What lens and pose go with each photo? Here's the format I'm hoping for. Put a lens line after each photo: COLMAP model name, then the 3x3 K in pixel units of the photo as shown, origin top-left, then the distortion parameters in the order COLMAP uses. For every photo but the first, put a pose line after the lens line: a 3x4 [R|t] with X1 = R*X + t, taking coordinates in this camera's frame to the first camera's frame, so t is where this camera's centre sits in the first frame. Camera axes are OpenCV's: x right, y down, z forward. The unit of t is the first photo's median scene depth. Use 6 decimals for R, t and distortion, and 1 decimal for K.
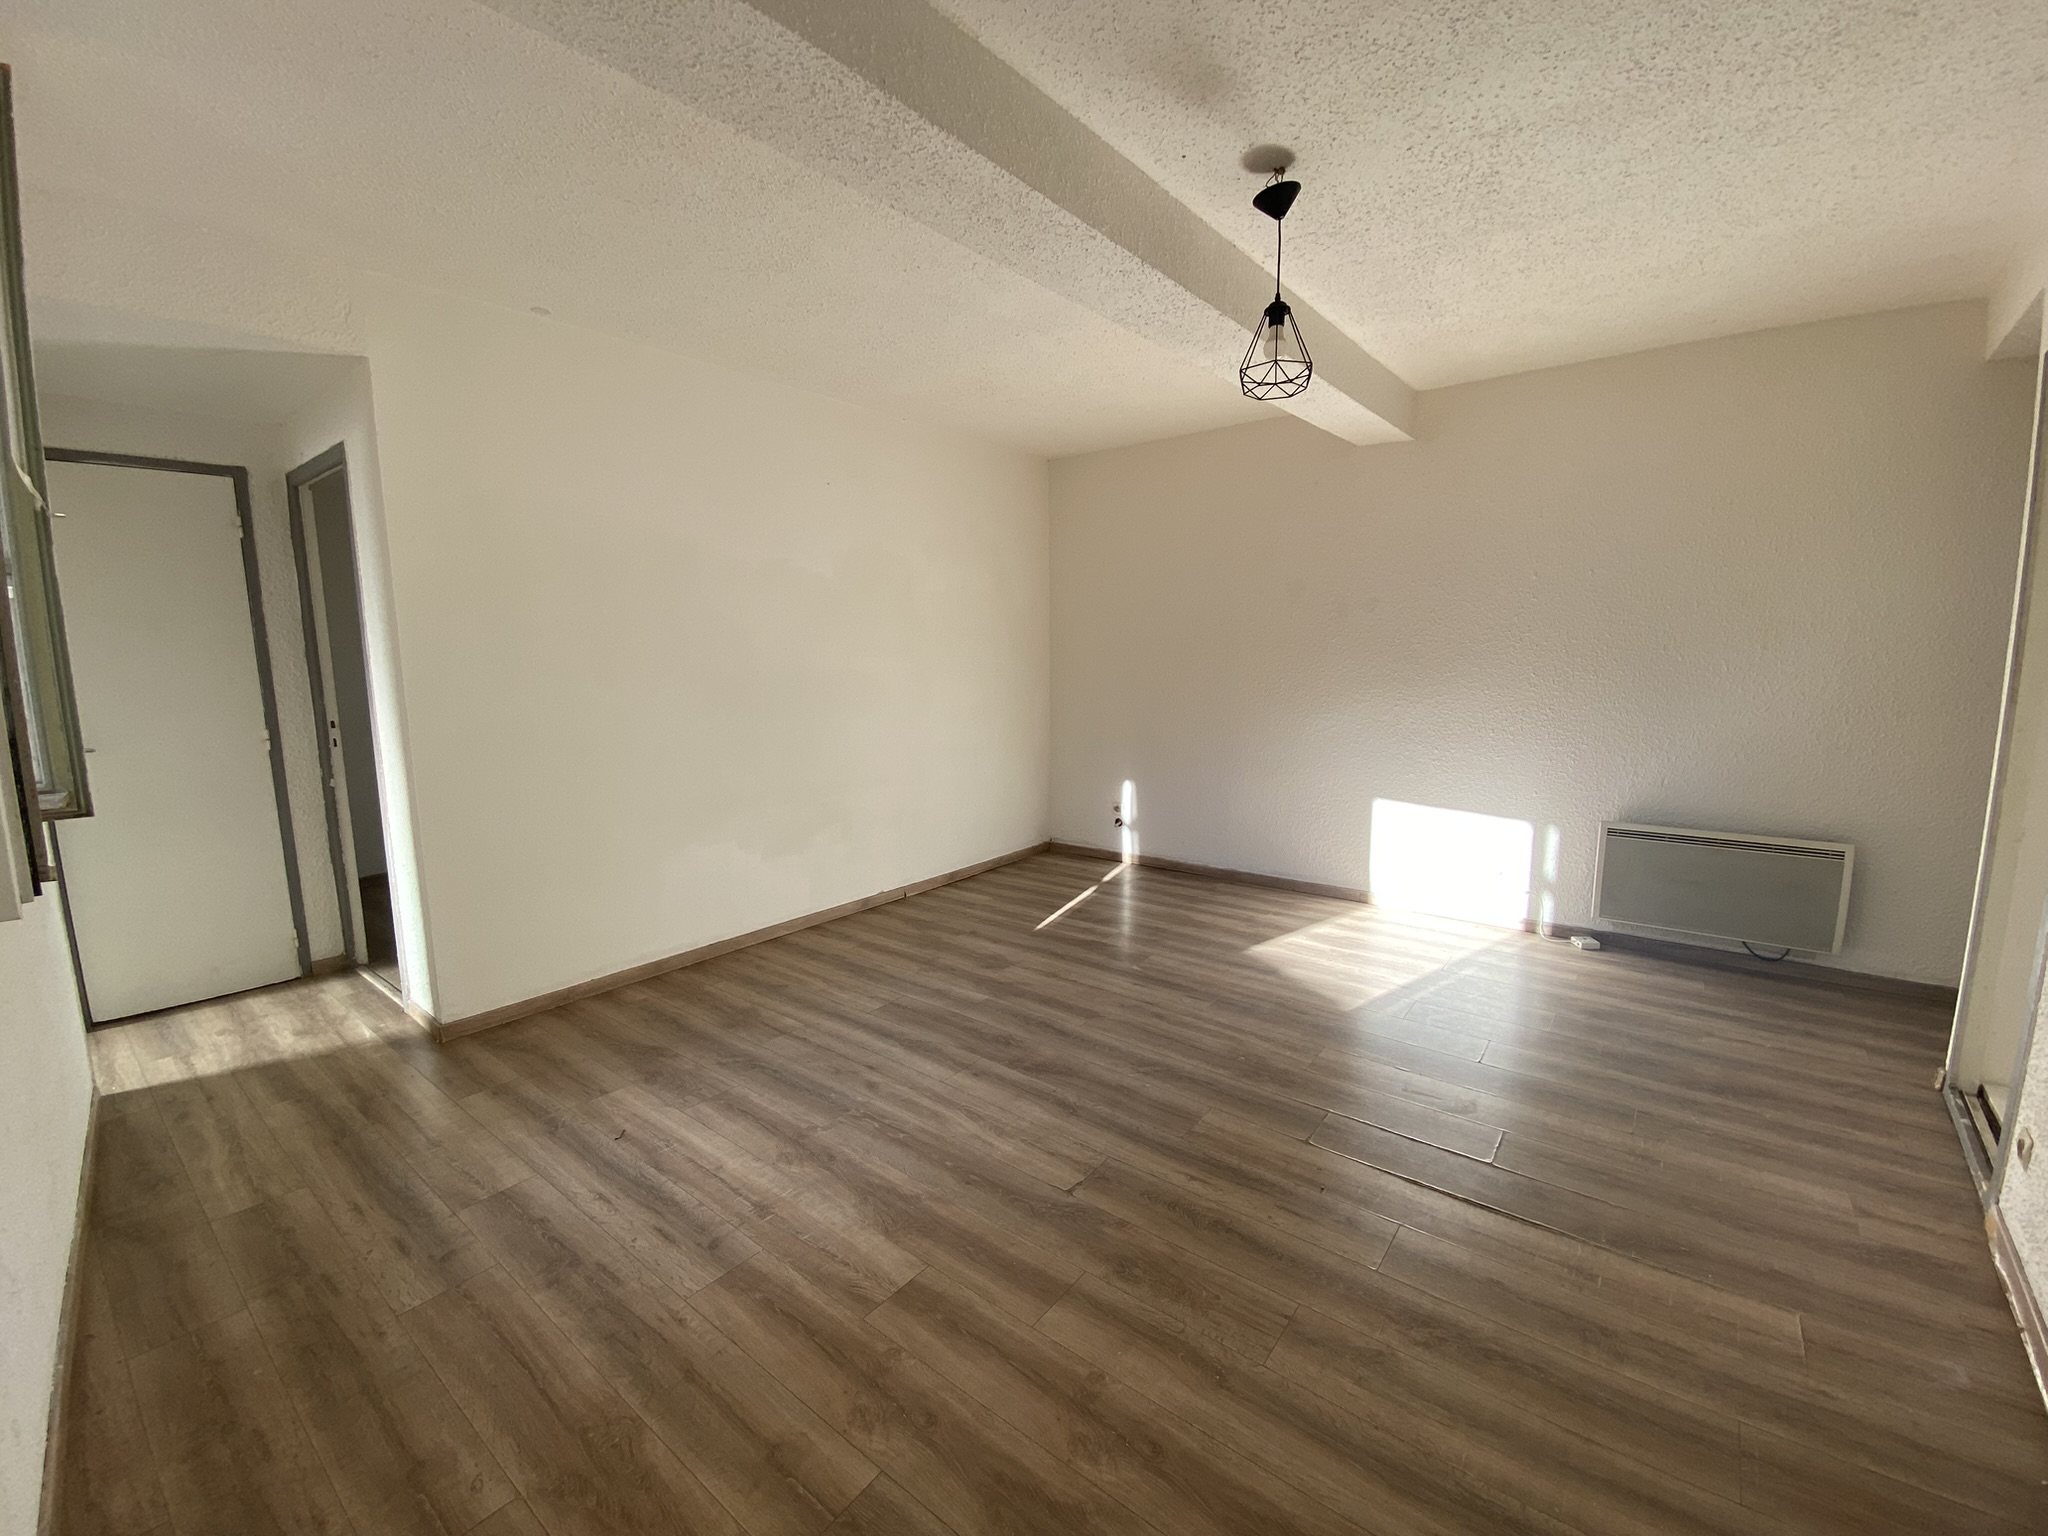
lens RADIAL K [[836.9, 0, 1024.0], [0, 836.9, 768.0], [0, 0, 1]] dist [0.027782, -0.020262]
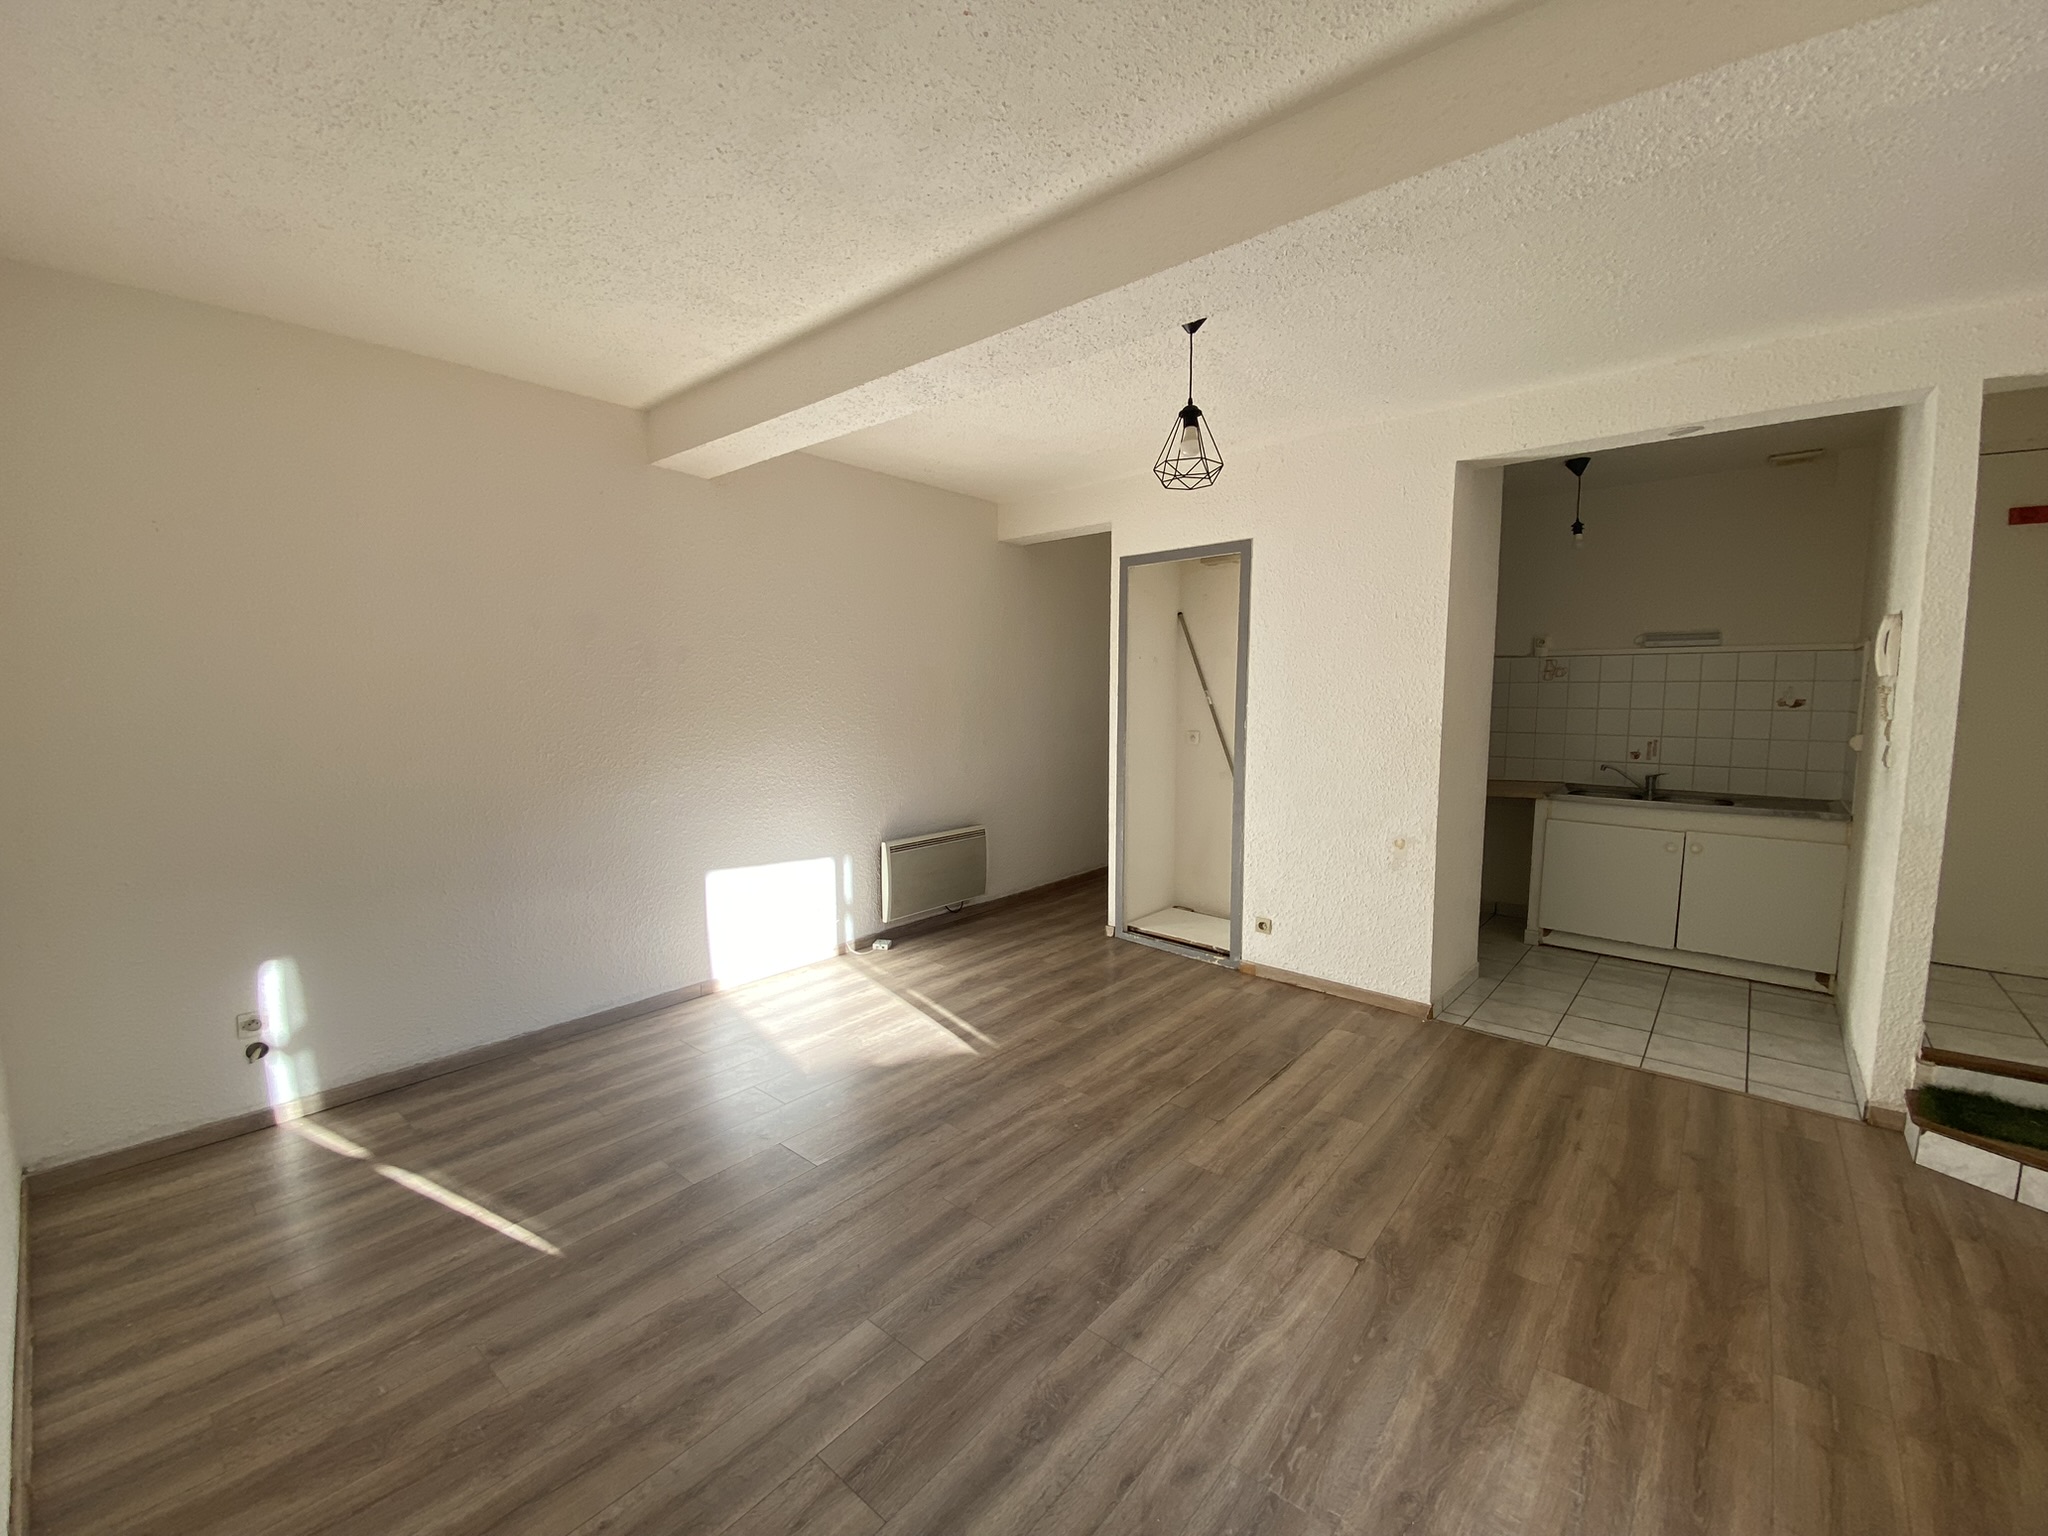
lens RADIAL K [[836.9, 0, 1024.0], [0, 836.9, 768.0], [0, 0, 1]] dist [0.027782, -0.020262]
pose [[0.028835, -0.088259, 0.995680, -0.646964], [0.130604, 0.987888, 0.083786, -0.150887], [-0.991015, 0.127624, 0.040012, 0.915295]]
